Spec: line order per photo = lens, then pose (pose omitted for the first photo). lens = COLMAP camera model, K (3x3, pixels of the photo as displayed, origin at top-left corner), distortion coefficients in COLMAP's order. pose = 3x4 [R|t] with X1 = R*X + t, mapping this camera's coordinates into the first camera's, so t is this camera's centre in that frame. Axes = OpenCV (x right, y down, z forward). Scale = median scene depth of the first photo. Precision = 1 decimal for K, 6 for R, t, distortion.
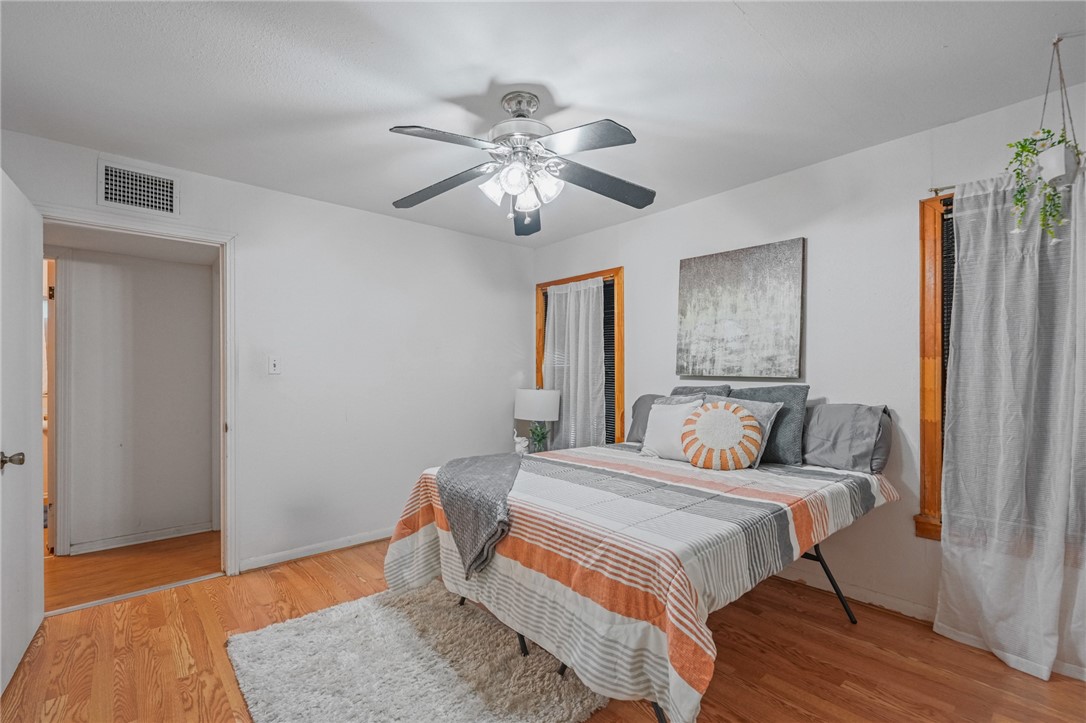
lens RADIAL K [[476.2, 0, 542.9], [0, 476.2, 364.3], [0, 0, 1]] dist [0.000420, -0.000464]
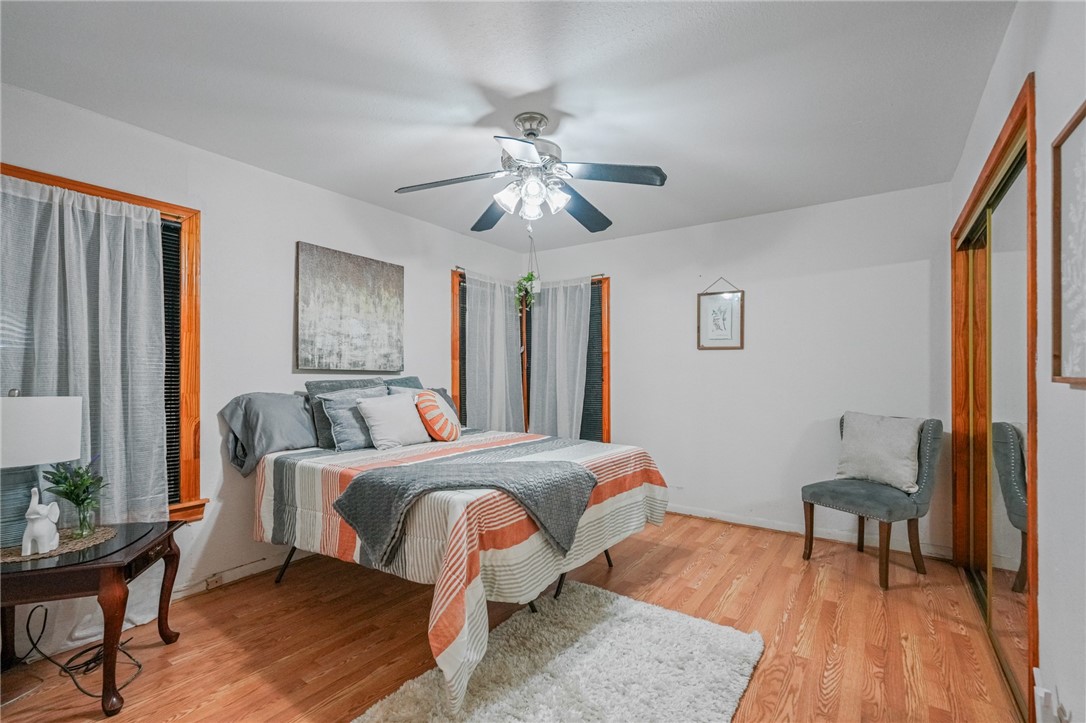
lens RADIAL K [[476.2, 0, 542.9], [0, 476.2, 364.3], [0, 0, 1]] dist [0.000420, -0.000464]
pose [[-0.233049, 0.014612, 0.972355, -0.761540], [-0.023238, 0.999518, -0.020589, 0.024511], [-0.972187, -0.027394, -0.232597, 0.831699]]
